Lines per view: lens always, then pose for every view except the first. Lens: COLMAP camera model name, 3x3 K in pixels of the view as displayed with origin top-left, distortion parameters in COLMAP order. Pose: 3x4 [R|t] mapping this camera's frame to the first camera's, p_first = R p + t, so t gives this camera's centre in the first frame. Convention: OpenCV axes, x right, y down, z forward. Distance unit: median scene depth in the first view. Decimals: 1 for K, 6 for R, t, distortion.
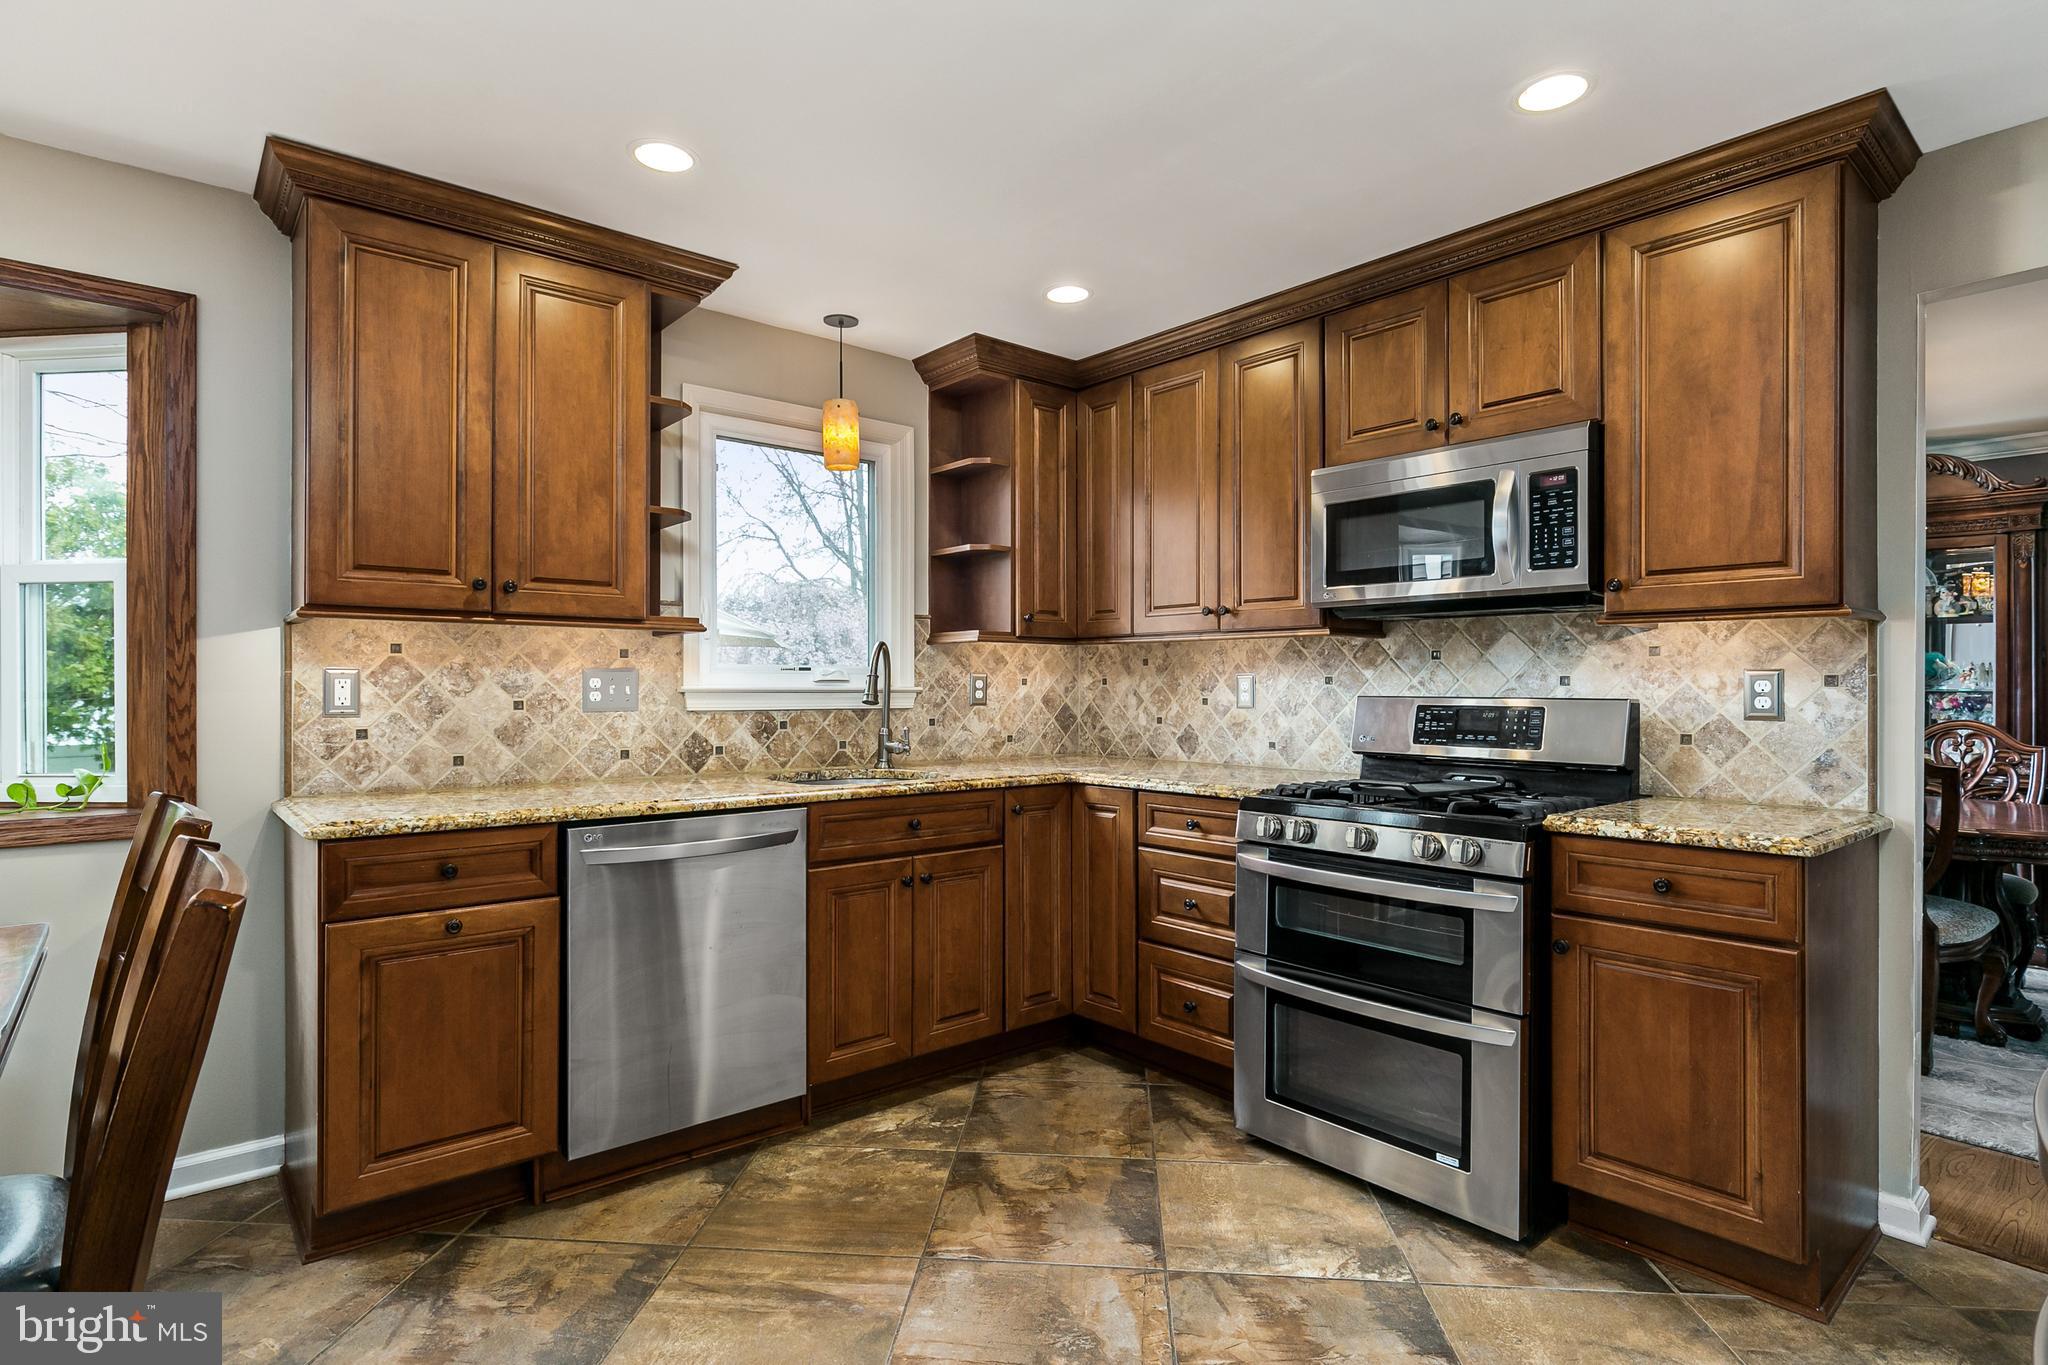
lens RADIAL K [[1054.9, 0, 1024.0], [0, 1054.9, 682.5], [0, 0, 1]] dist [-0.000265, -0.000064]
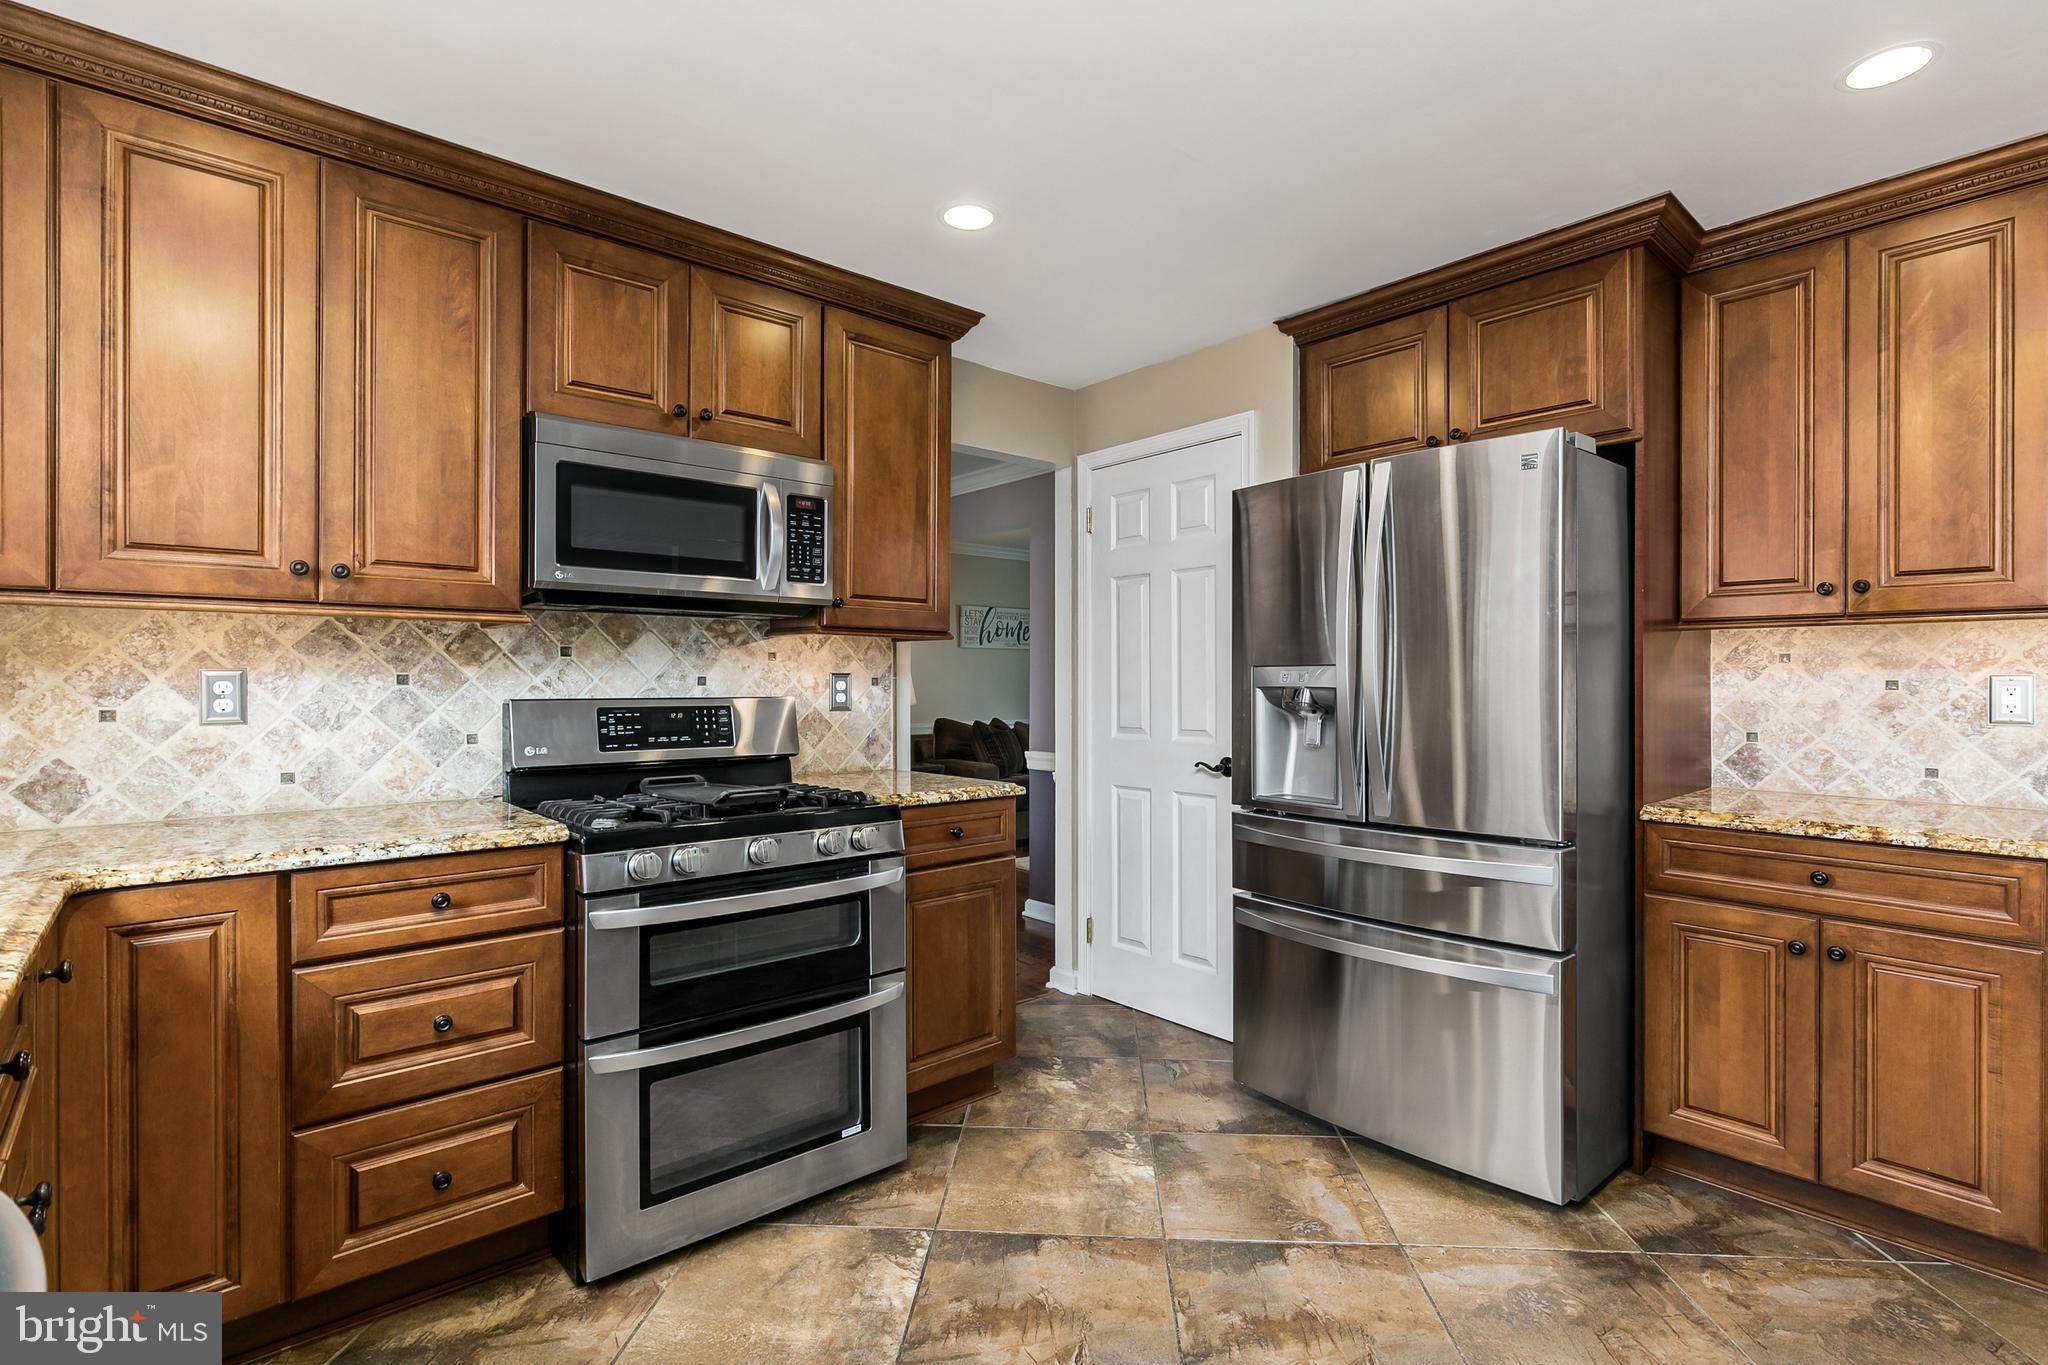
lens RADIAL K [[969.2, 0, 1024.0], [0, 969.2, 682.5], [0, 0, 1]] dist [-0.000232, -0.000430]
pose [[-0.015760, -0.002610, 0.999872, -0.486226], [-0.002875, 0.999993, 0.002565, -0.003748], [-0.999872, -0.002834, -0.015768, 0.703922]]
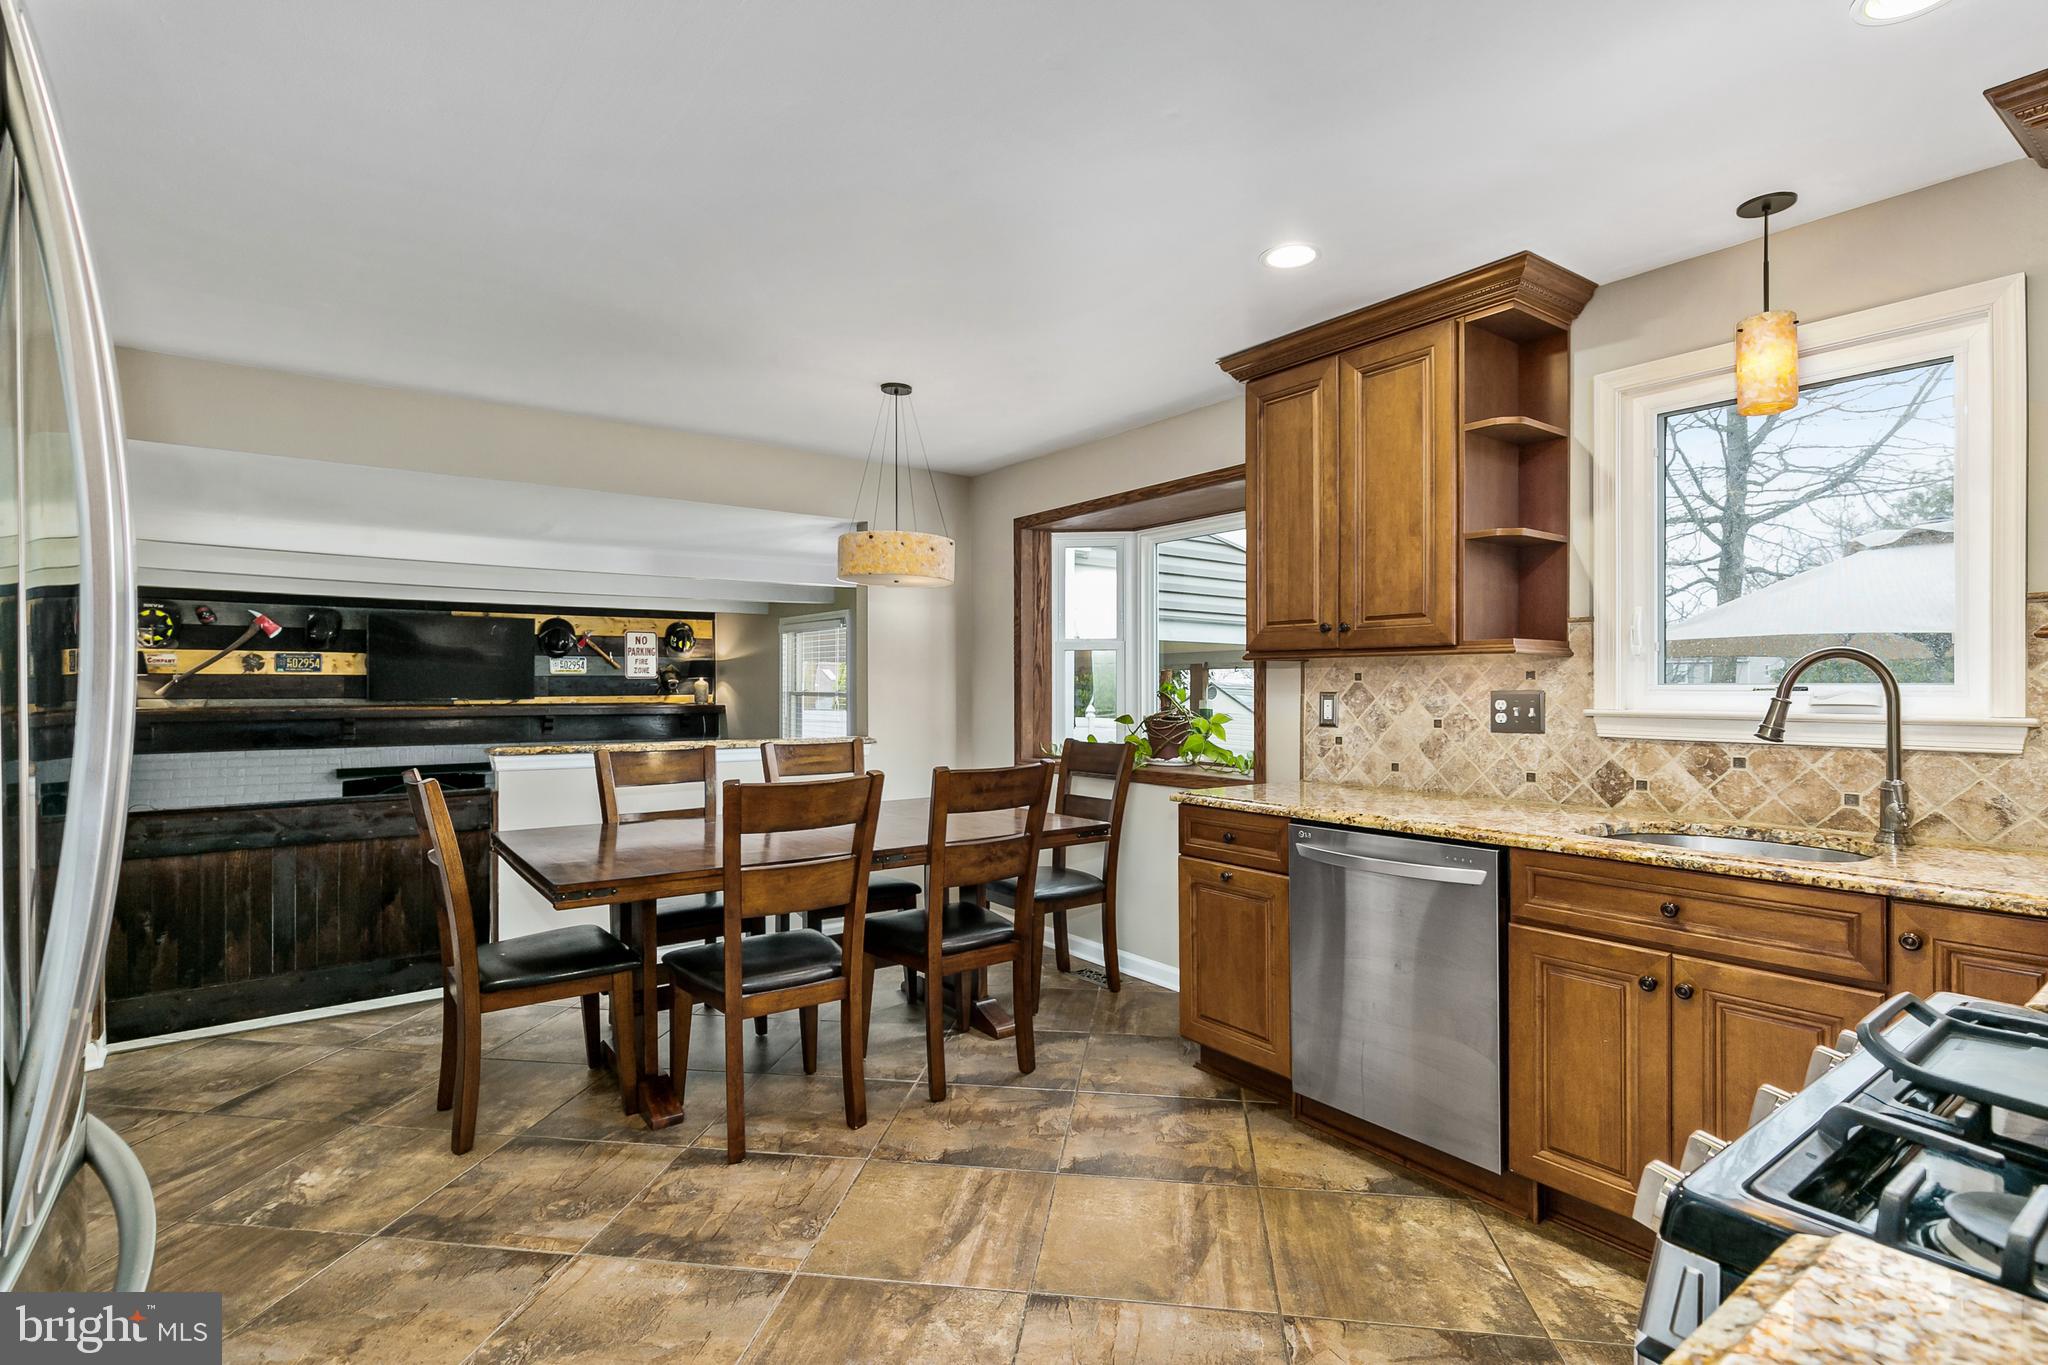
lens RADIAL K [[981.8, 0, 1024.0], [0, 981.8, 682.5], [0, 0, 1]] dist [-0.001693, -0.000560]
pose [[-0.066648, -0.007040, -0.997752, 0.639003], [0.002244, 0.999972, -0.007205, -0.017087], [0.997774, -0.002720, -0.066630, 0.653544]]
